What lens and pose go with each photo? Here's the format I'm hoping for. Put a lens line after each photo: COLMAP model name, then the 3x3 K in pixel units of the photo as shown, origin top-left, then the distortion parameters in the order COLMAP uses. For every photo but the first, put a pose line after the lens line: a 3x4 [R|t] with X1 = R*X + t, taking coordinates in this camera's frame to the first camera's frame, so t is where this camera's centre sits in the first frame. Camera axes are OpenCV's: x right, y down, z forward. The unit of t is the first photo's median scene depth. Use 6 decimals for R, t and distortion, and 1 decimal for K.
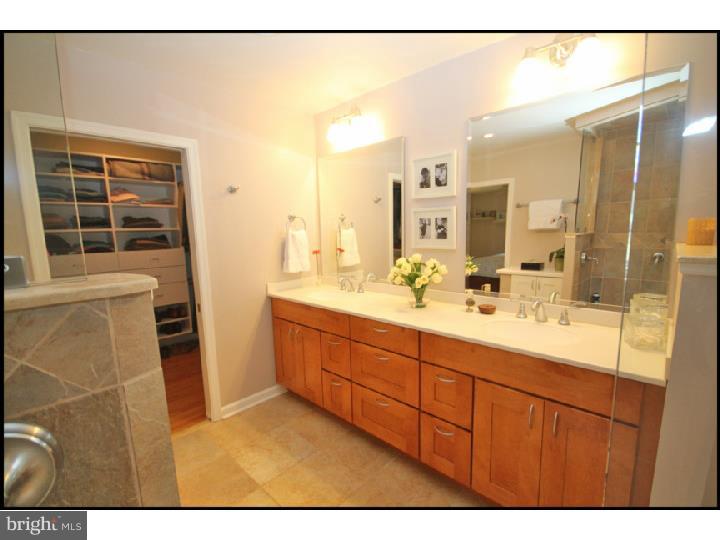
lens RADIAL K [[324.8, 0, 365.0], [0, 324.8, 272.4], [0, 0, 1]] dist [-0.003033, 0.000073]
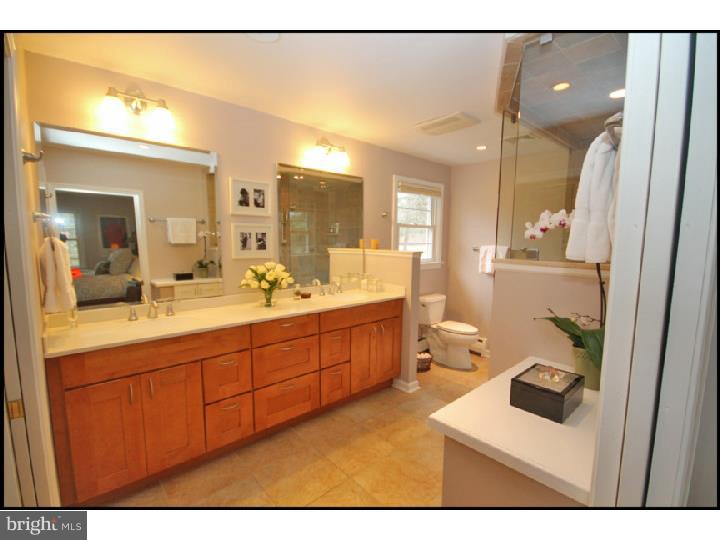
lens RADIAL K [[324.8, 0, 362.0], [0, 324.8, 272.1], [0, 0, 1]] dist [-0.003033, 0.000073]
pose [[0.115781, -0.078160, 0.990195, -0.945111], [0.126413, 0.989952, 0.063359, -0.049394], [-0.985198, 0.117838, 0.124498, 0.482027]]
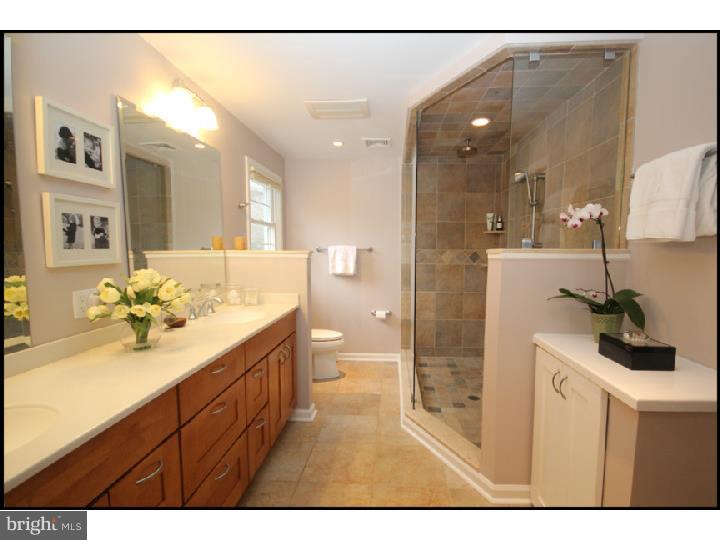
lens RADIAL K [[344.6, 0, 363.9], [0, 344.6, 275.0], [0, 0, 1]] dist [0.000604, -0.001073]
pose [[-0.606094, -0.043097, 0.794224, -0.648166], [0.118487, 0.982498, 0.143733, -0.088367], [-0.786518, 0.181221, -0.590380, 1.003008]]
